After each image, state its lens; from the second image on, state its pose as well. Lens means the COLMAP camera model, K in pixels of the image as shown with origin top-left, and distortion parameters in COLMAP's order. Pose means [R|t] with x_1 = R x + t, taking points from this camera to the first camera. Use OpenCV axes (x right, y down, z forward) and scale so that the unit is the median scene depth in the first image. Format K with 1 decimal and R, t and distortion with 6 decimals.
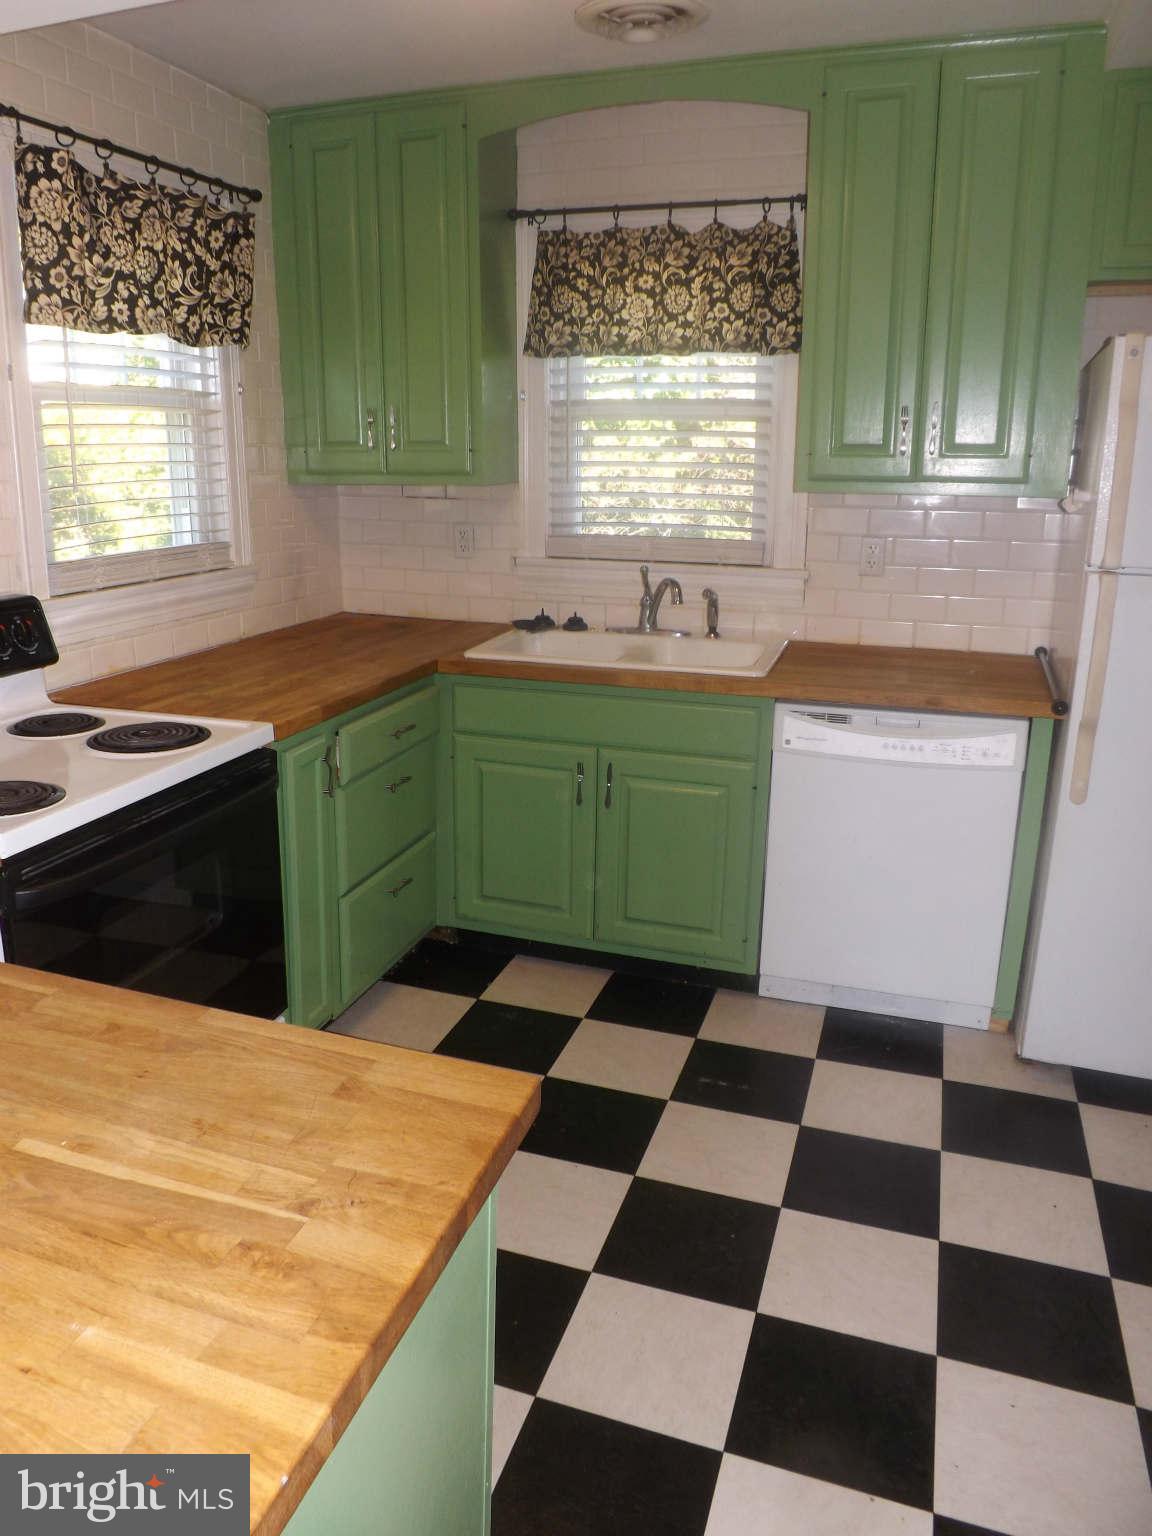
lens RADIAL K [[1168.0, 0, 541.7], [0, 1168.0, 736.7], [0, 0, 1]] dist [0.000428, -0.067829]
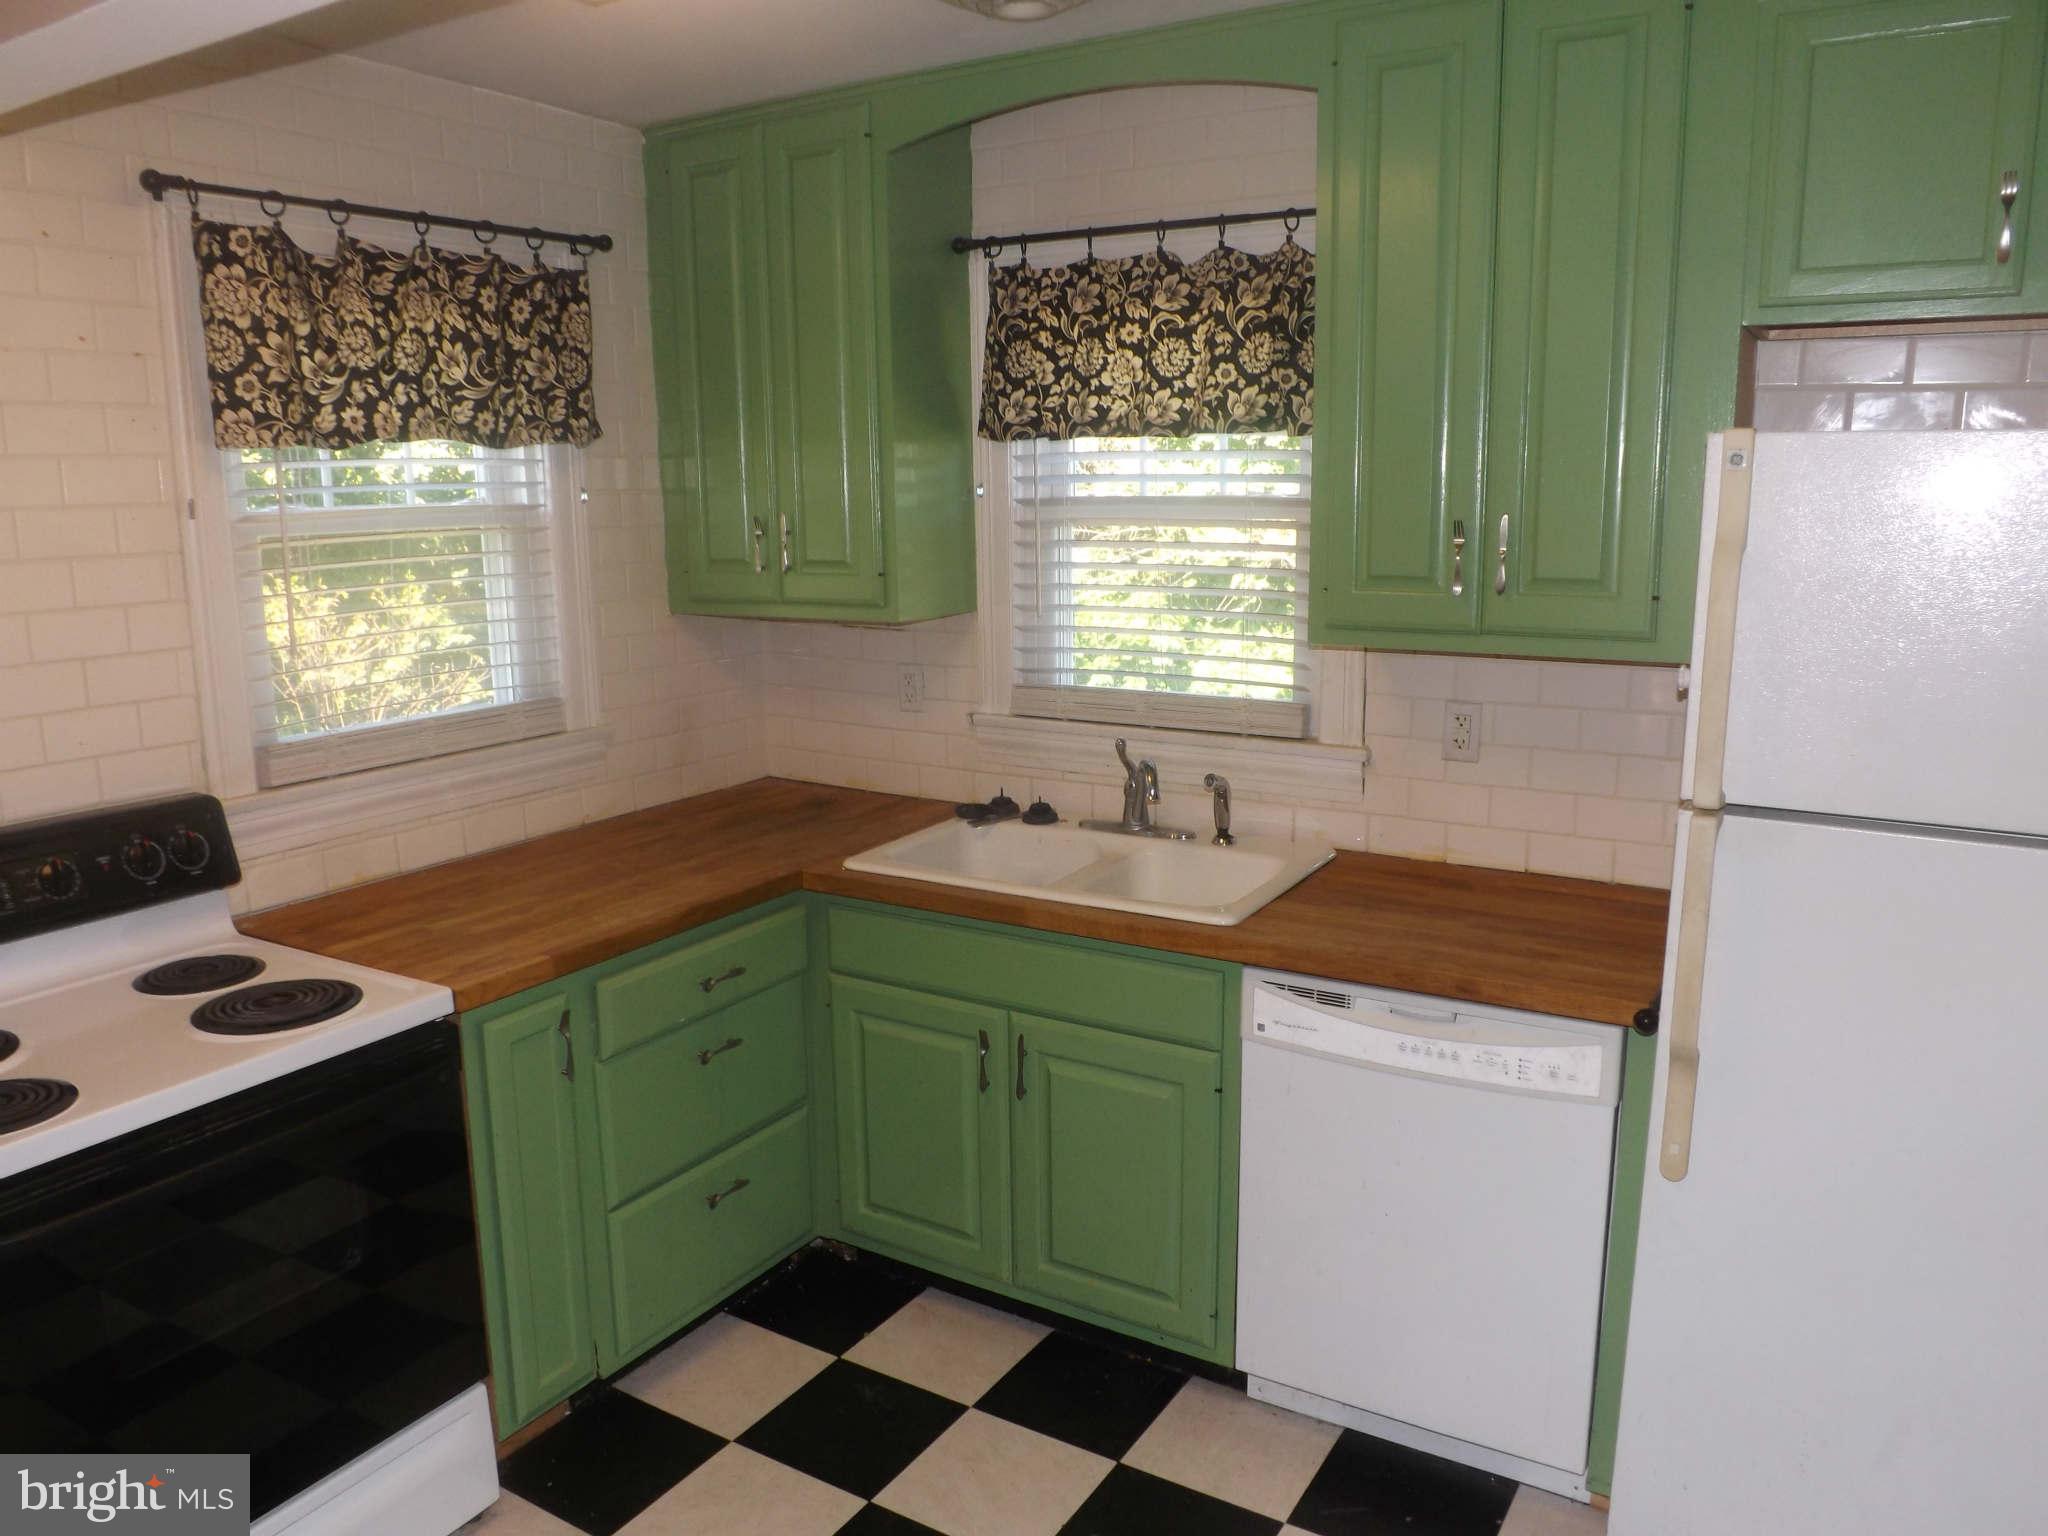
lens RADIAL K [[1557.3, 0, 1024.0], [0, 1557.3, 768.0], [0, 0, 1]] dist [0.000428, -0.067829]
pose [[0.974470, 0.025806, -0.223031, 0.254899], [-0.036911, 0.998270, -0.045766, -0.090565], [0.221464, 0.052830, 0.973736, 0.098559]]
